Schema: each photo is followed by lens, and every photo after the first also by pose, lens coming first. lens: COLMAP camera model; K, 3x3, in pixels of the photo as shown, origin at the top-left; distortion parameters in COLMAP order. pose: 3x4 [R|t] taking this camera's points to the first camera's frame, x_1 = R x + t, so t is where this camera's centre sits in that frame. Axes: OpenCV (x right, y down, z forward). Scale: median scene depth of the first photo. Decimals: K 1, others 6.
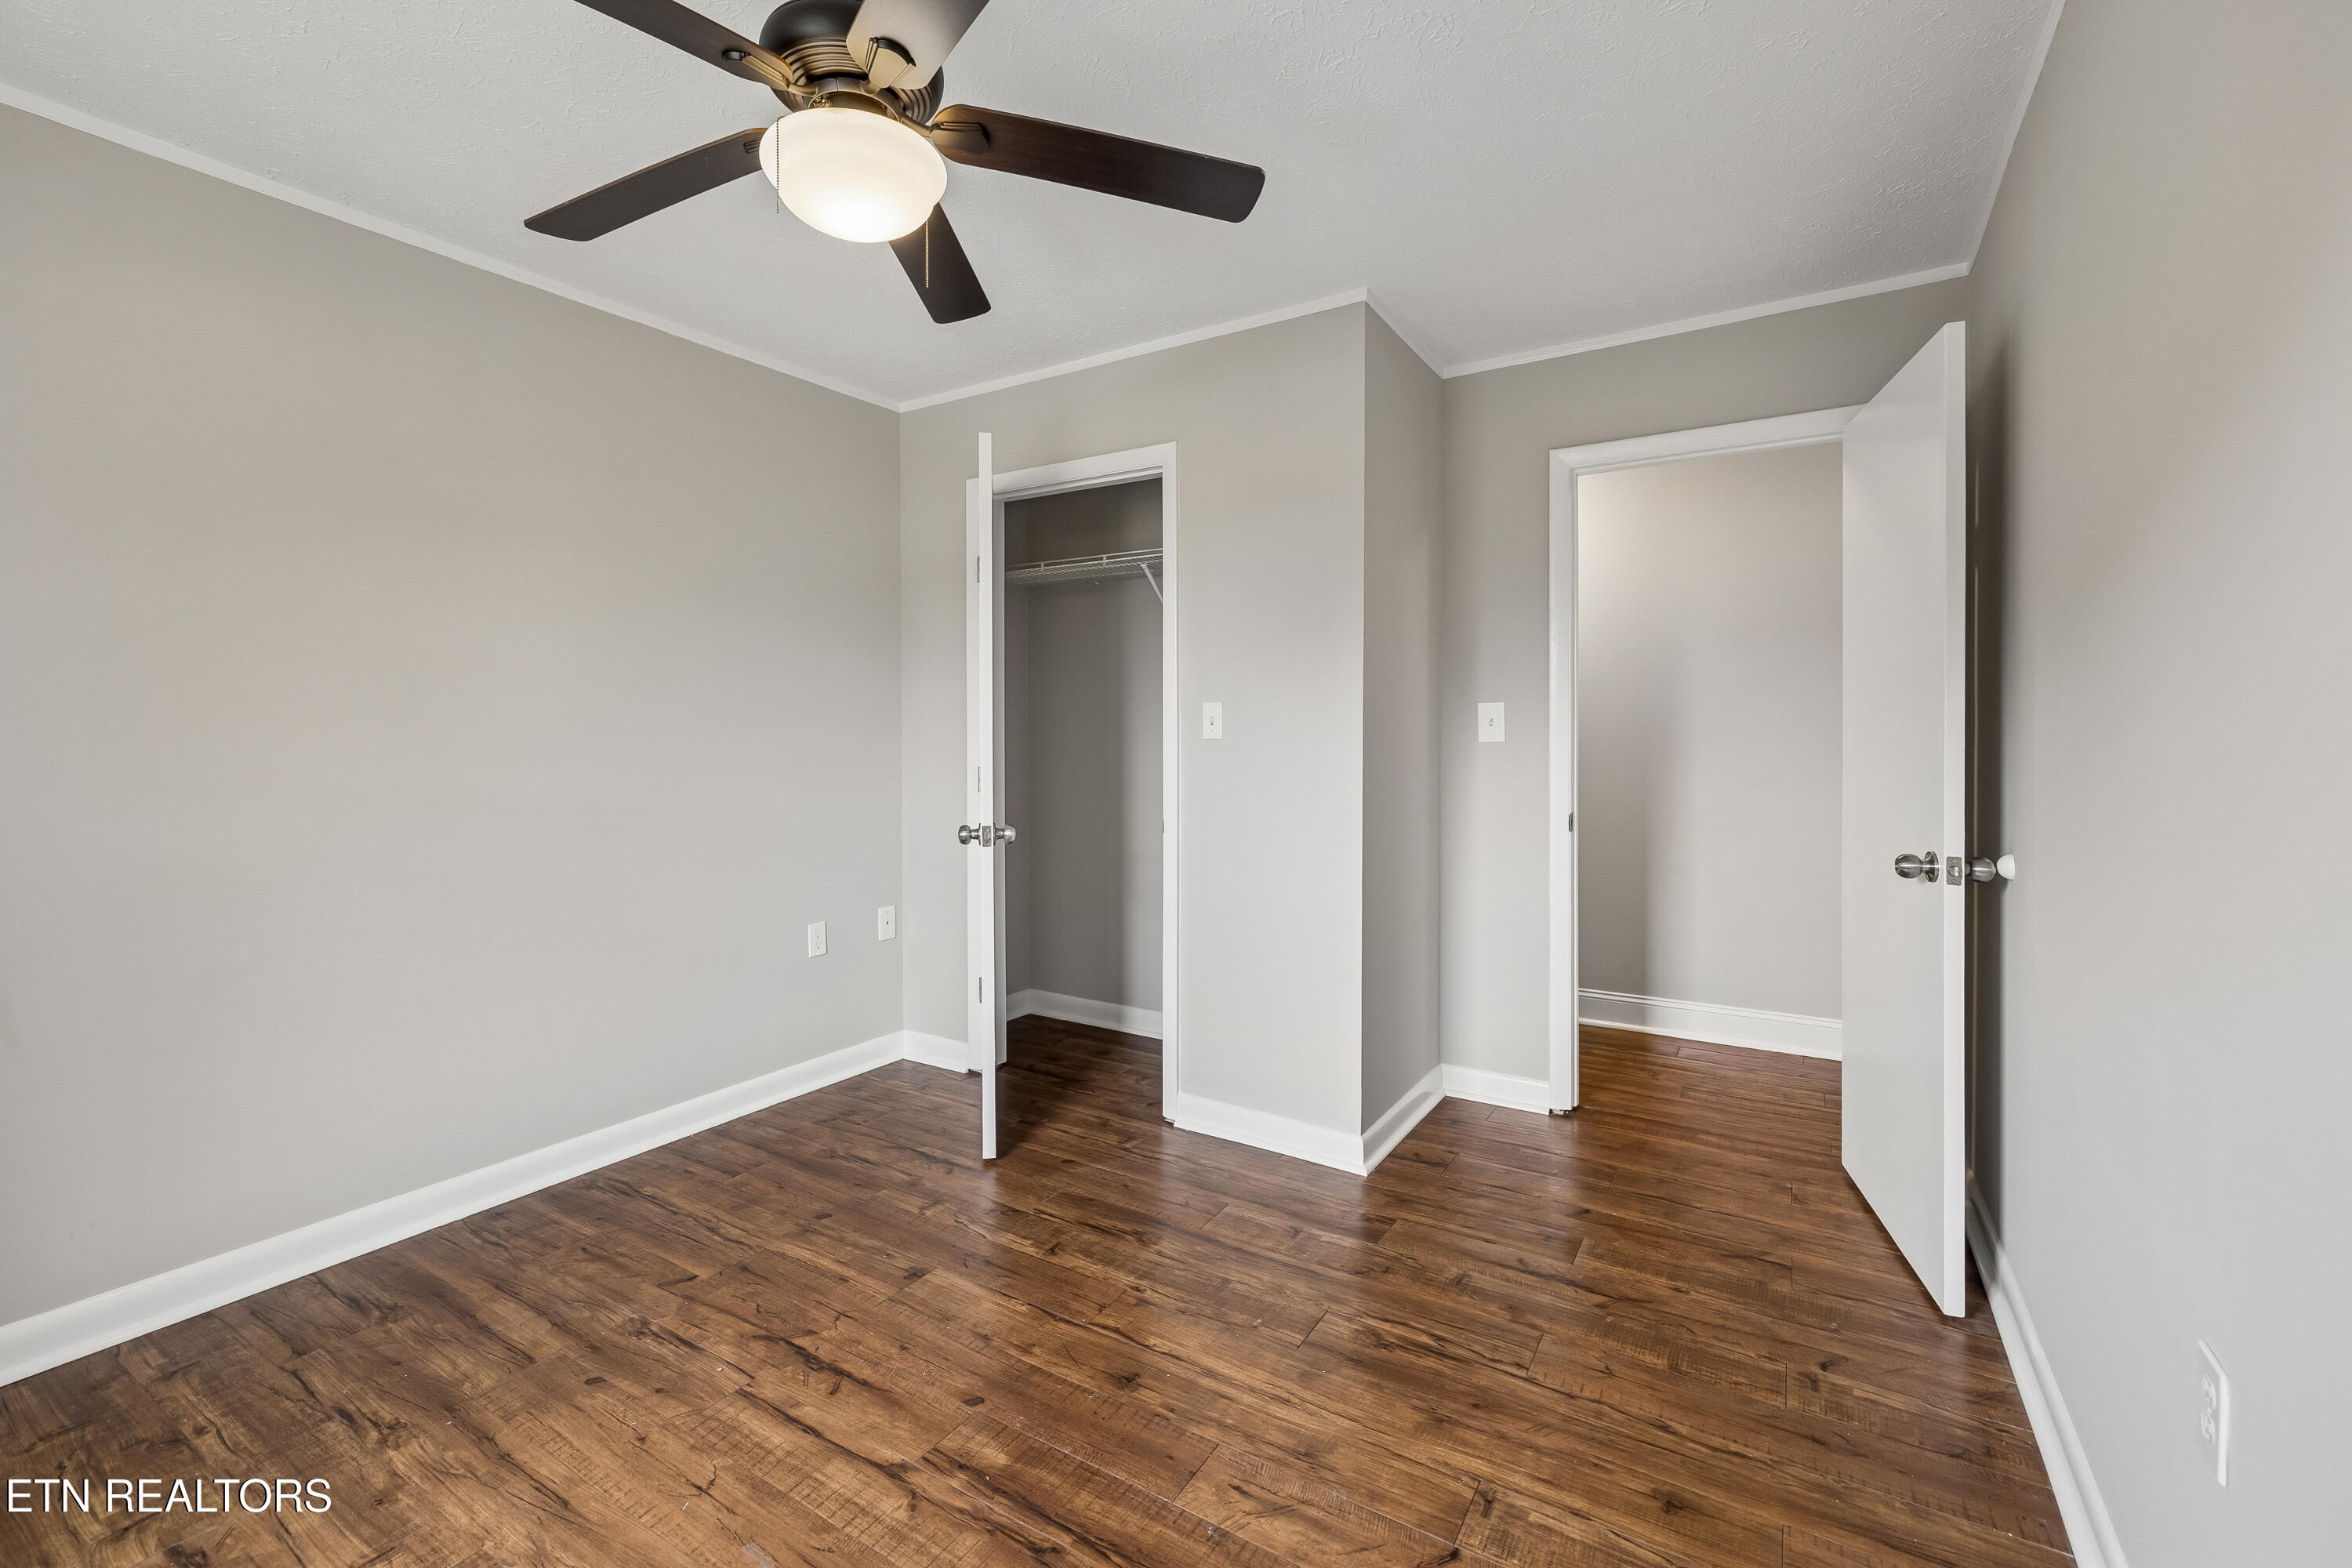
lens RADIAL K [[1000.2, 0, 1182.3], [0, 1000.2, 735.4], [0, 0, 1]] dist [-0.000872, 0.000477]
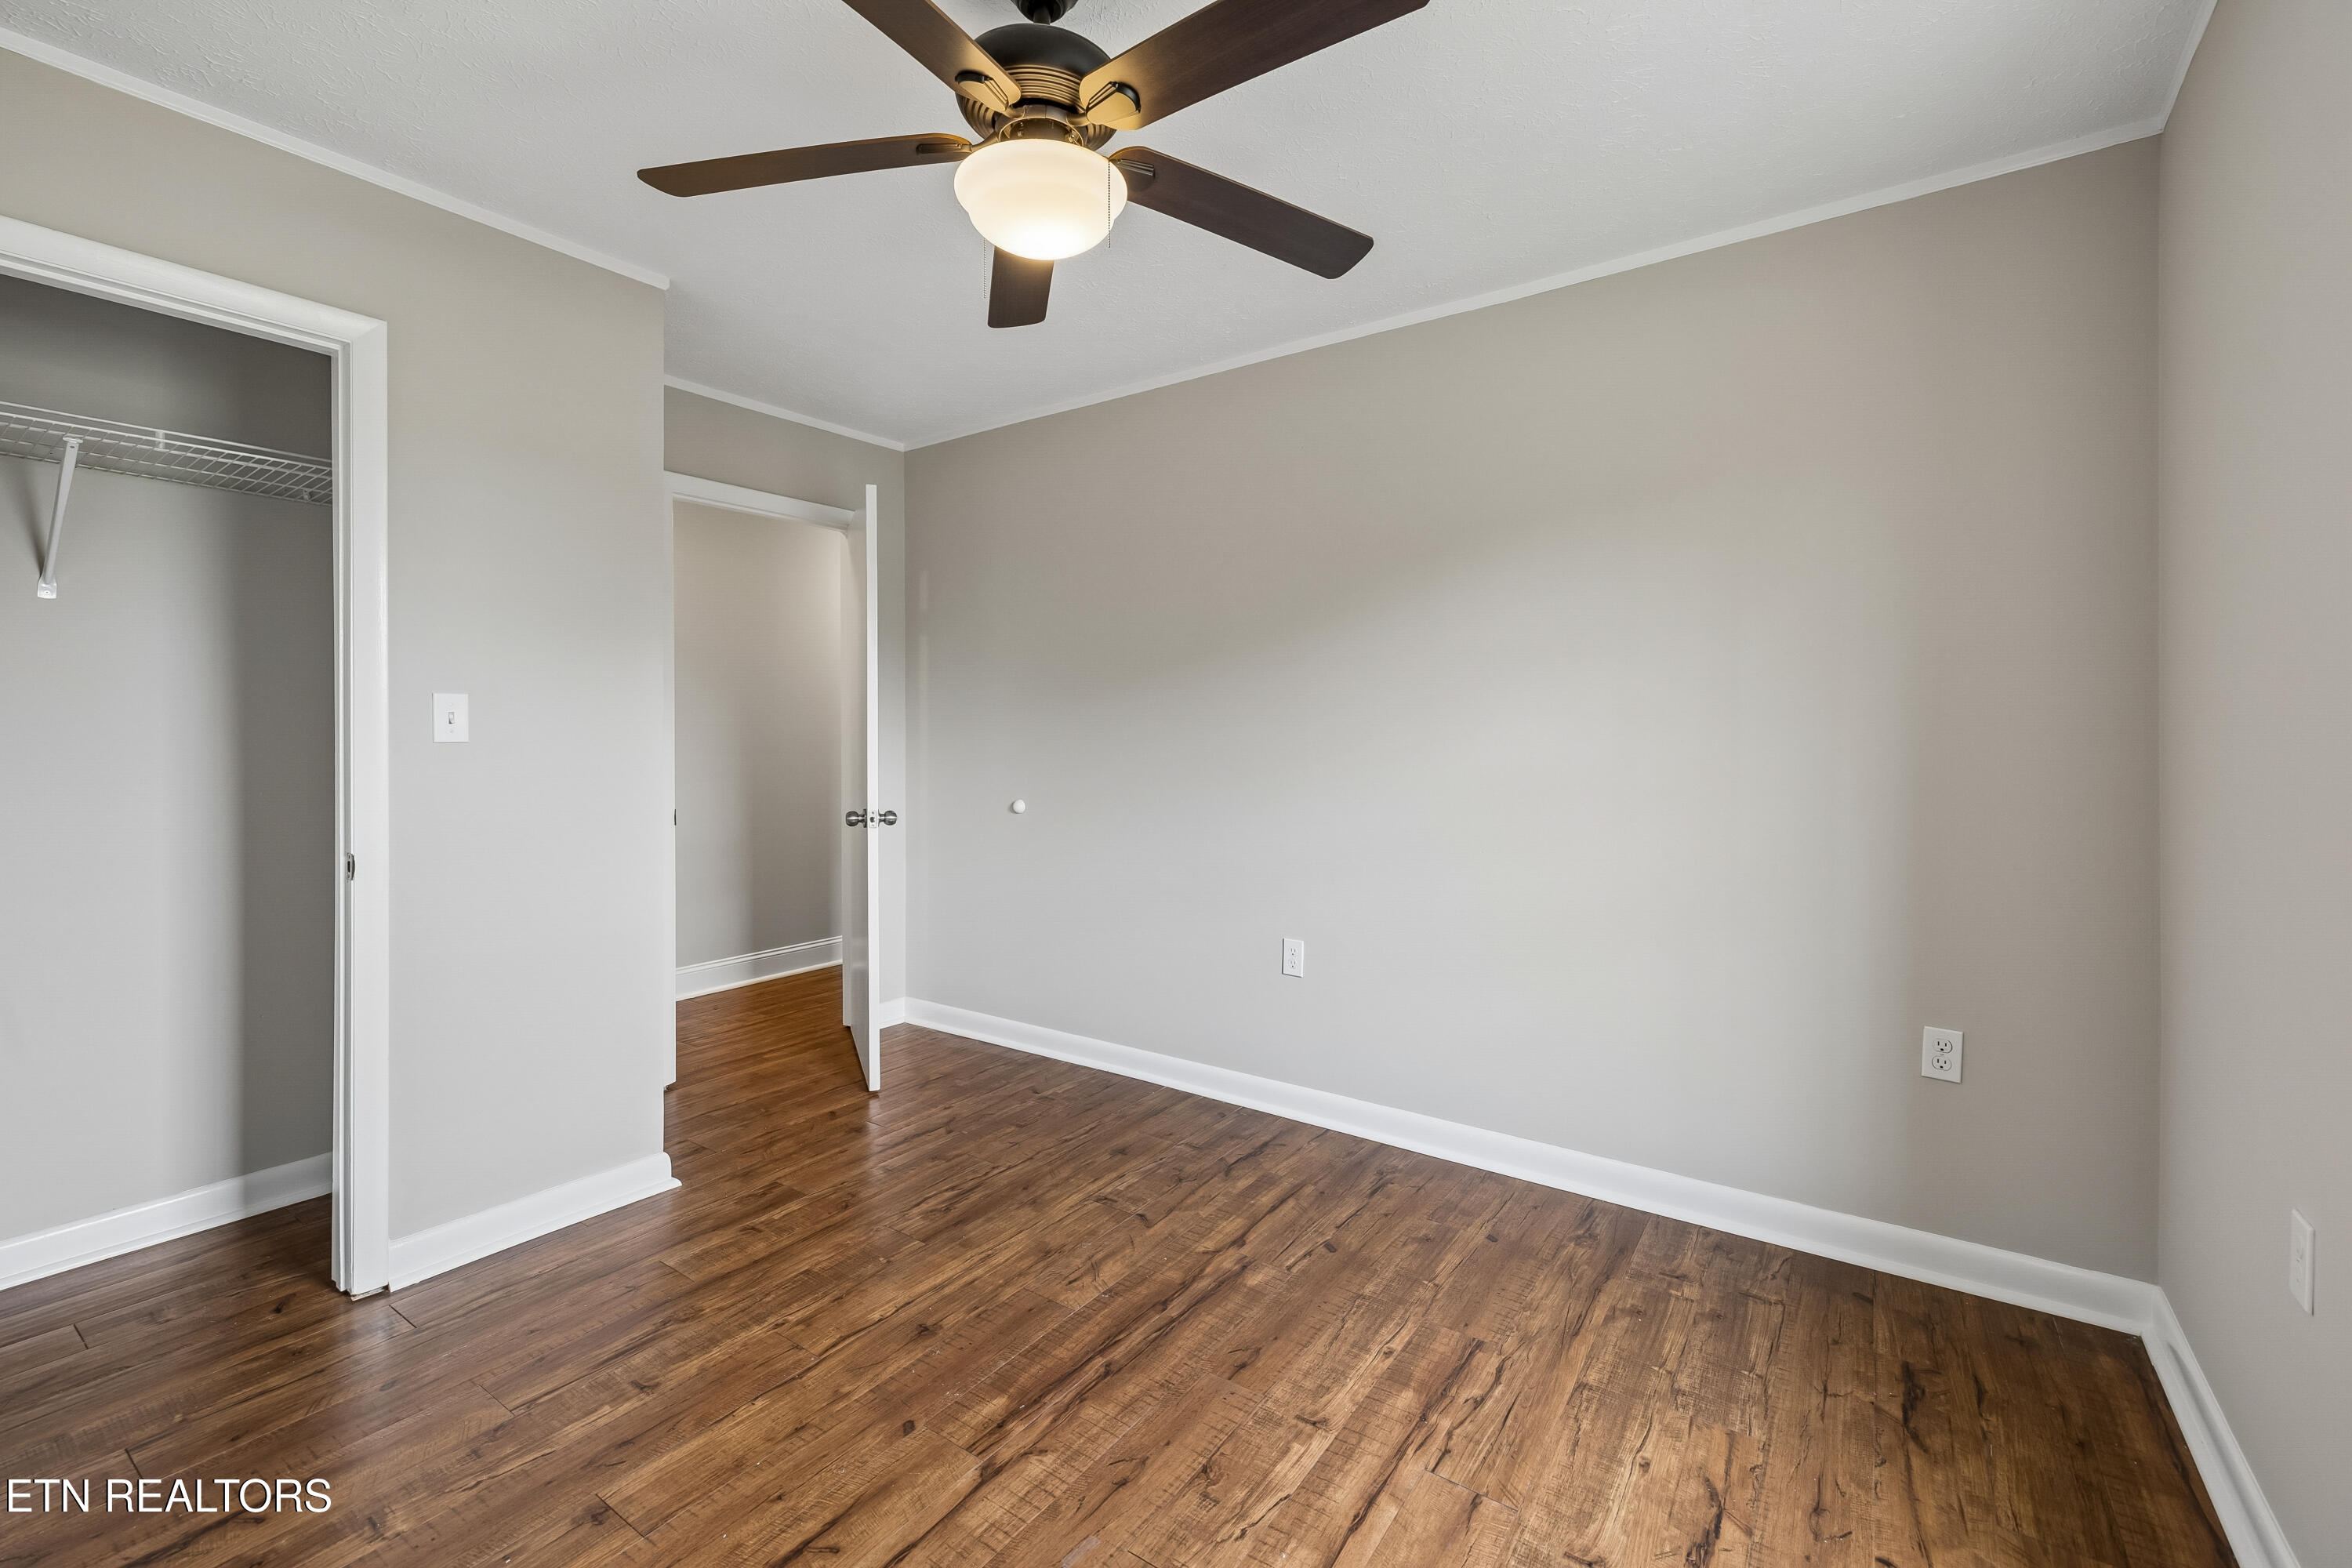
lens RADIAL K [[1000.2, 0, 1182.3], [0, 1000.2, 735.4], [0, 0, 1]] dist [-0.000872, 0.000477]
pose [[0.038478, 0.001585, 0.999258, -1.167020], [0.002186, 0.999996, -0.001670, 0.001739], [-0.999257, 0.002248, 0.038474, 0.701140]]
